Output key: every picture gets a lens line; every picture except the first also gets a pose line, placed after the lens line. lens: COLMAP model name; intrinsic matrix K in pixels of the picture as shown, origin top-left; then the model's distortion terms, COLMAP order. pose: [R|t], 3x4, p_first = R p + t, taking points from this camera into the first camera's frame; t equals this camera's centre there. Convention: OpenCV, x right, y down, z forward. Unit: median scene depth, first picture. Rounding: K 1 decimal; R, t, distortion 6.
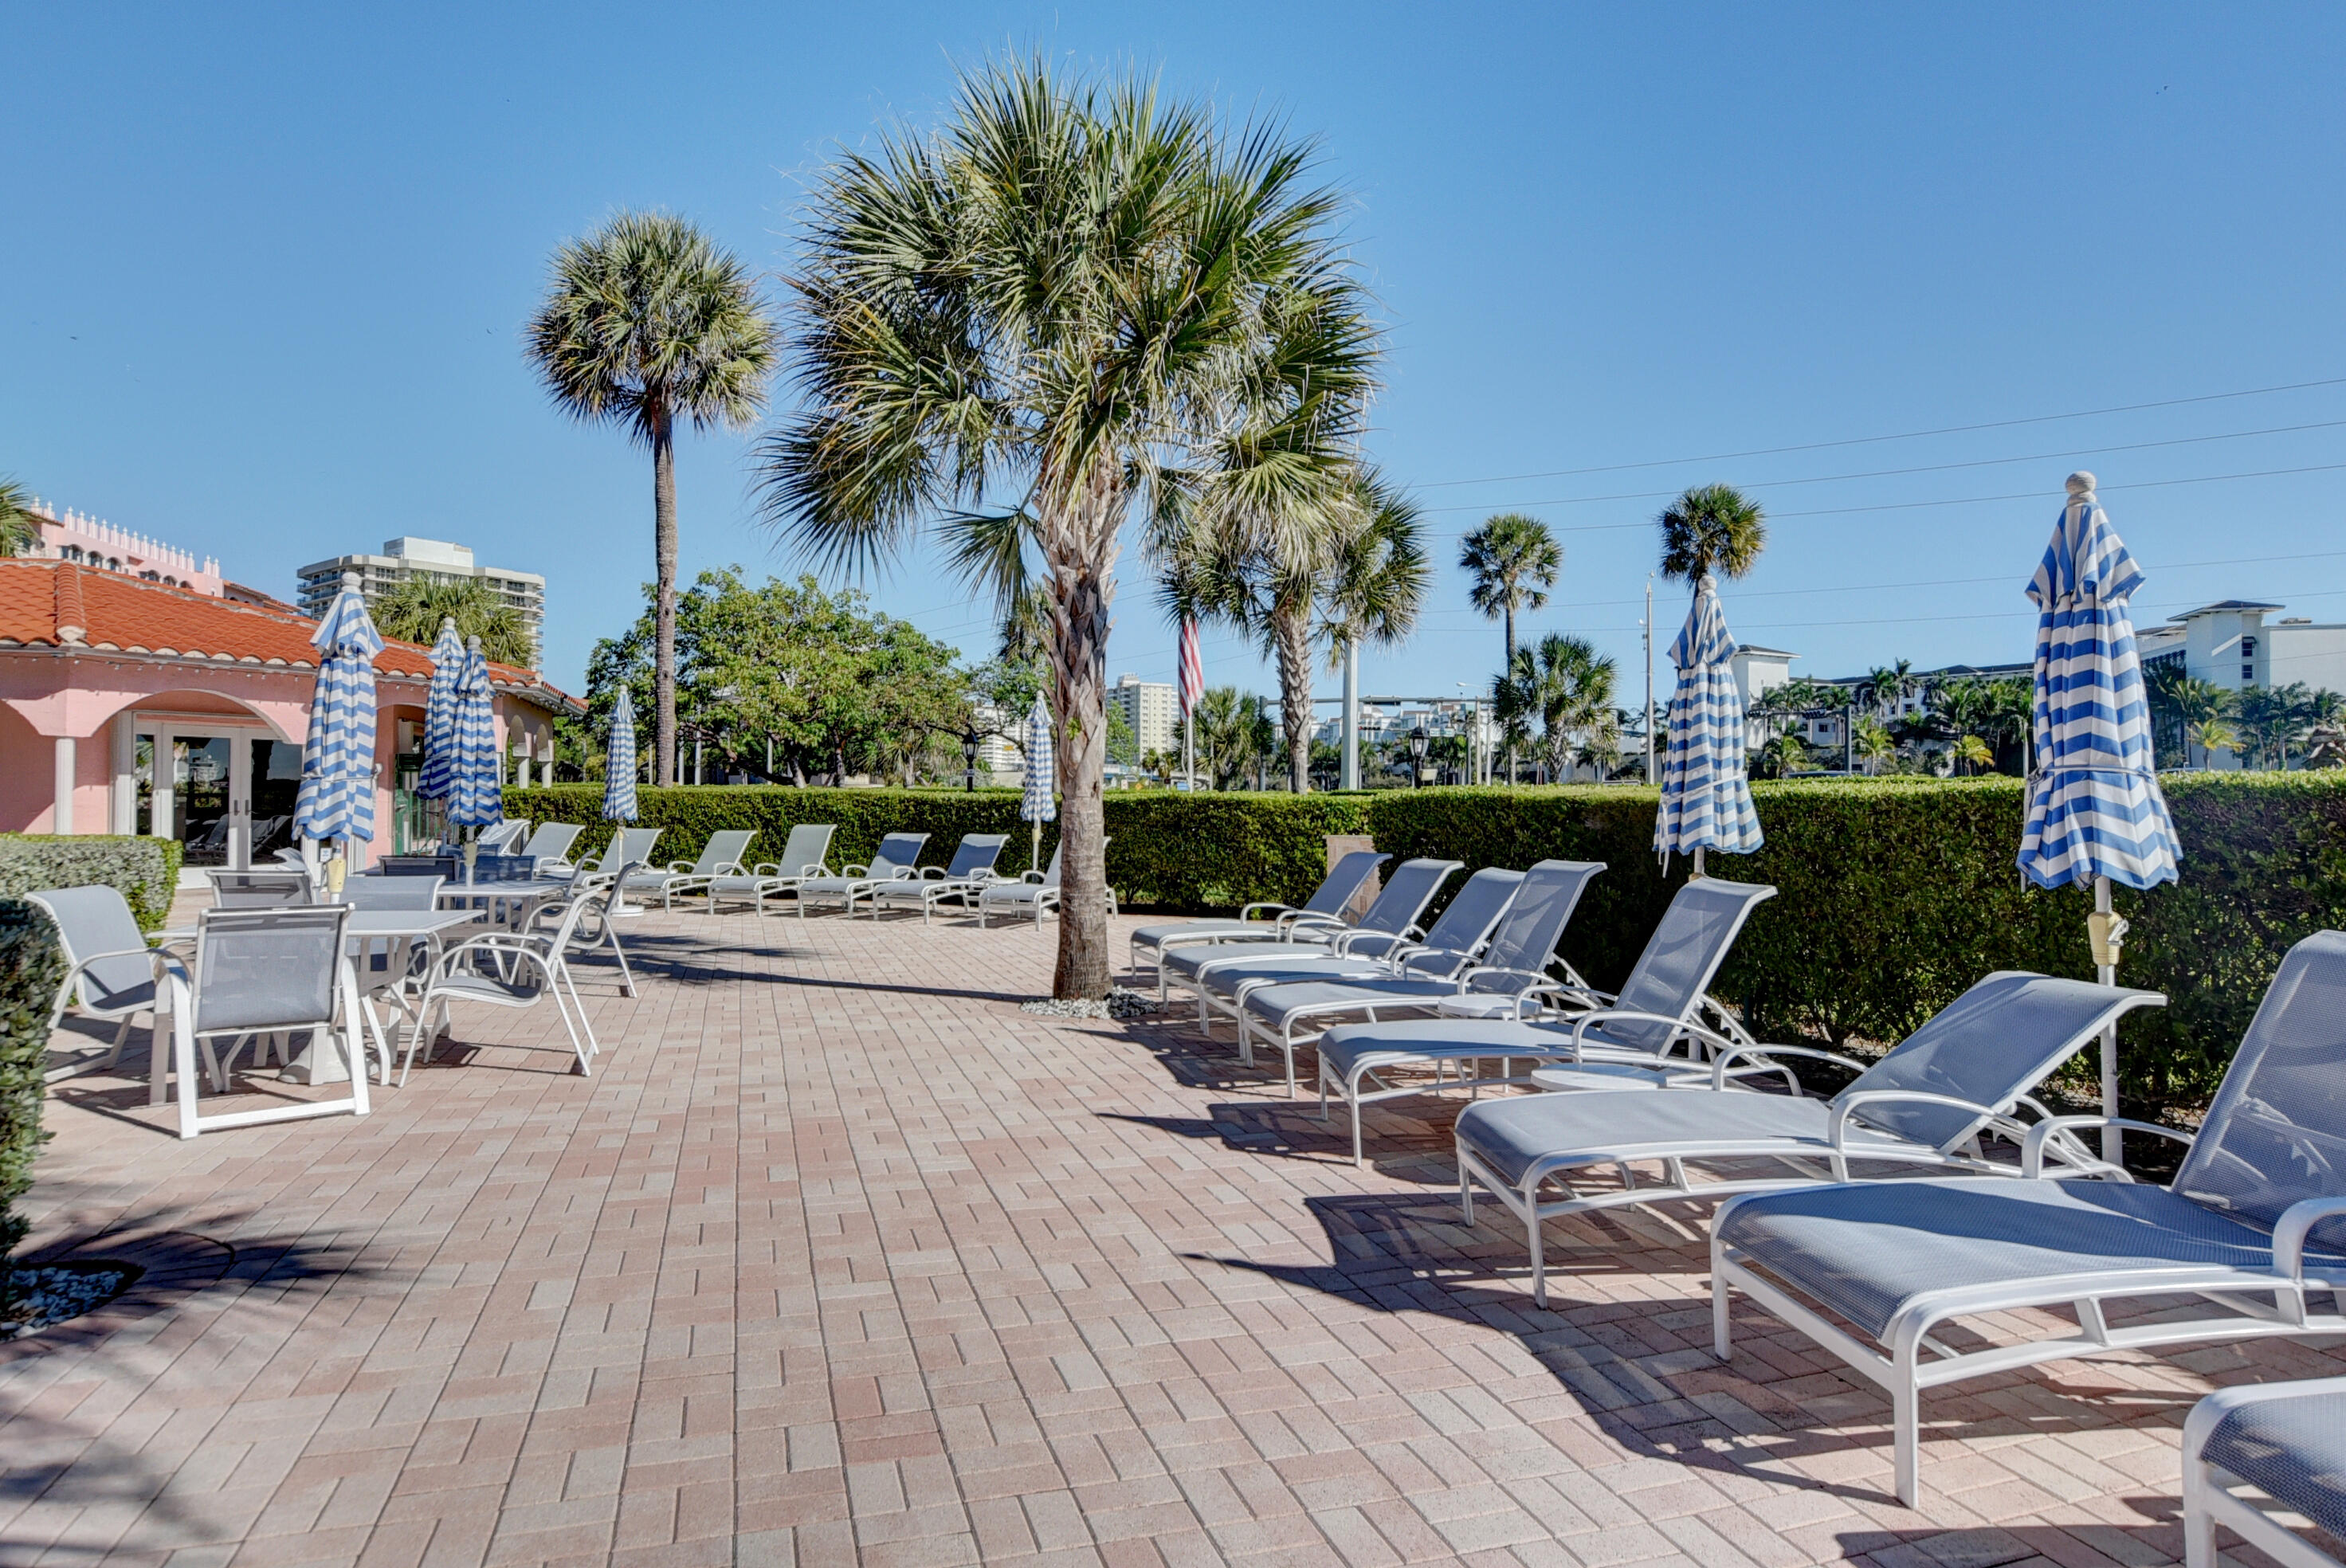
lens RADIAL K [[1325.2, 0, 1163.0], [0, 1325.2, 787.6], [0, 0, 1]] dist [-0.007391, 0.000487]
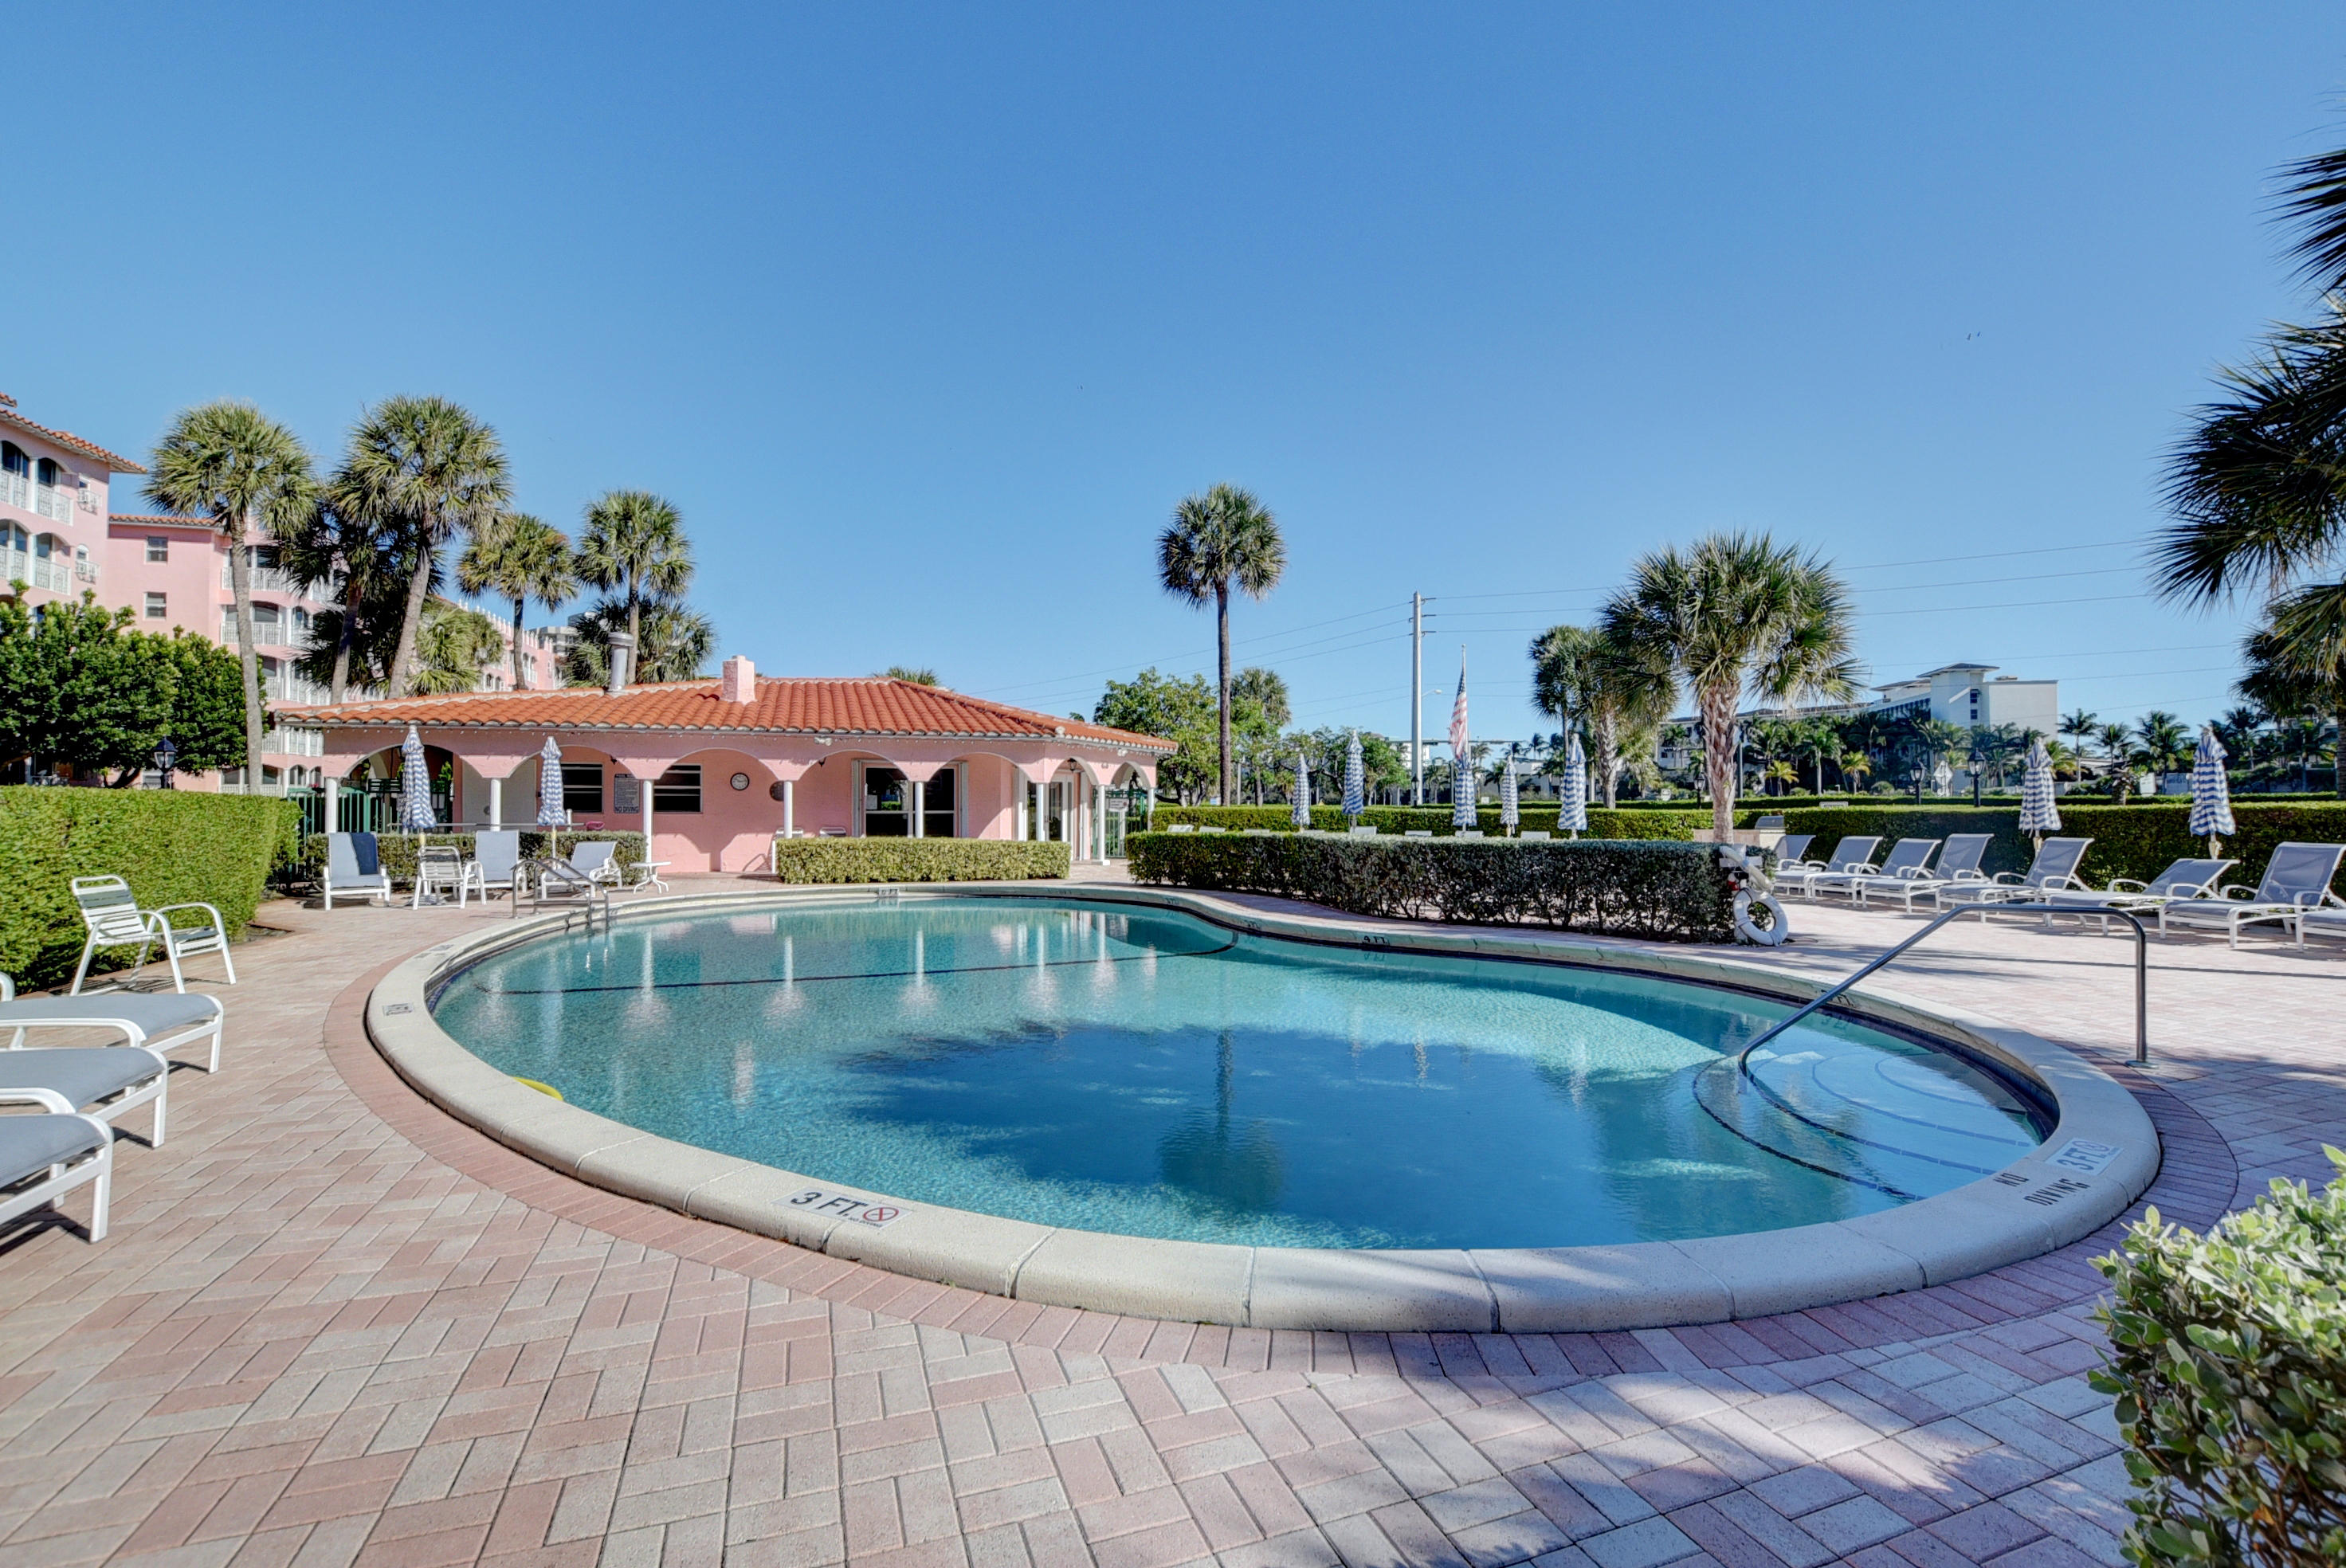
lens RADIAL K [[1028.4, 0, 1176.1], [0, 1028.4, 804.9], [0, 0, 1]] dist [-0.021142, 0.001069]
pose [[0.999420, -0.004996, 0.033693, -0.224266], [0.004870, 0.999981, 0.003798, -0.003494], [-0.033711, -0.003632, 0.999425, -0.170013]]
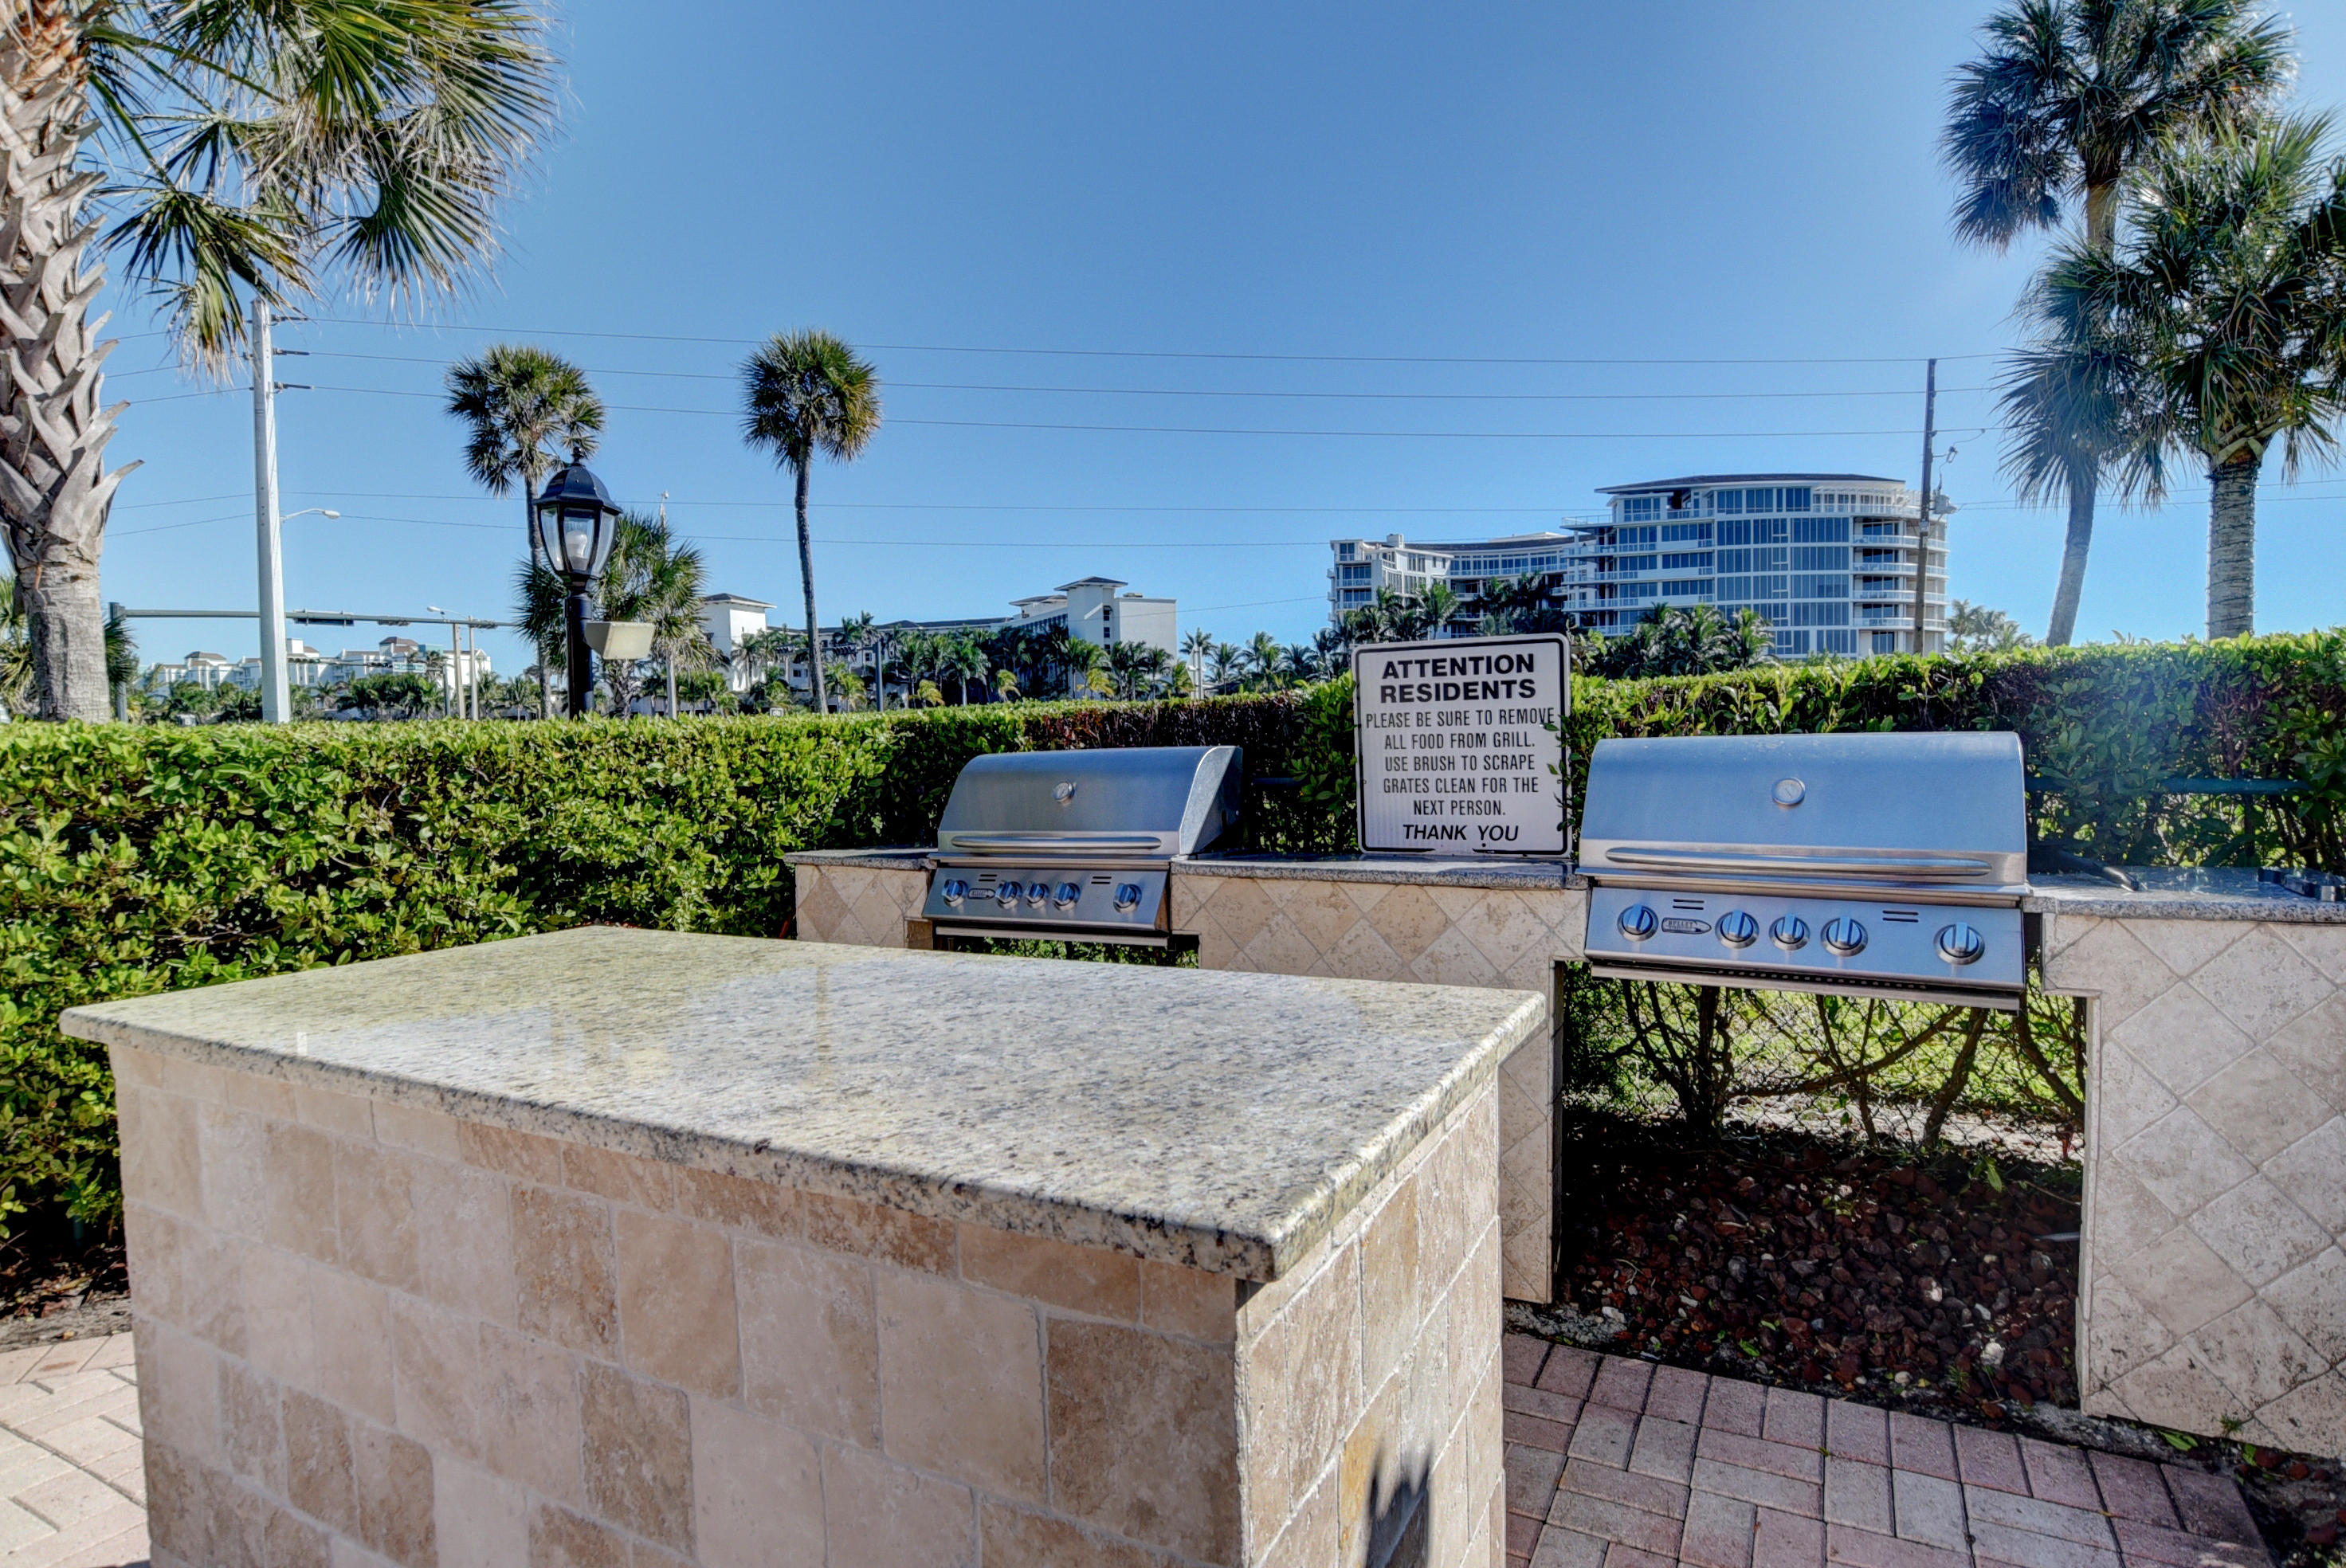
lens RADIAL K [[1245.7, 0, 1160.5], [0, 1245.7, 802.0], [0, 0, 1]] dist [-0.005329, -0.000441]
pose [[0.726801, -0.059137, 0.684298, 0.036882], [0.020358, 0.997704, 0.064598, 0.003439], [-0.686547, -0.033018, 0.726336, 0.266777]]
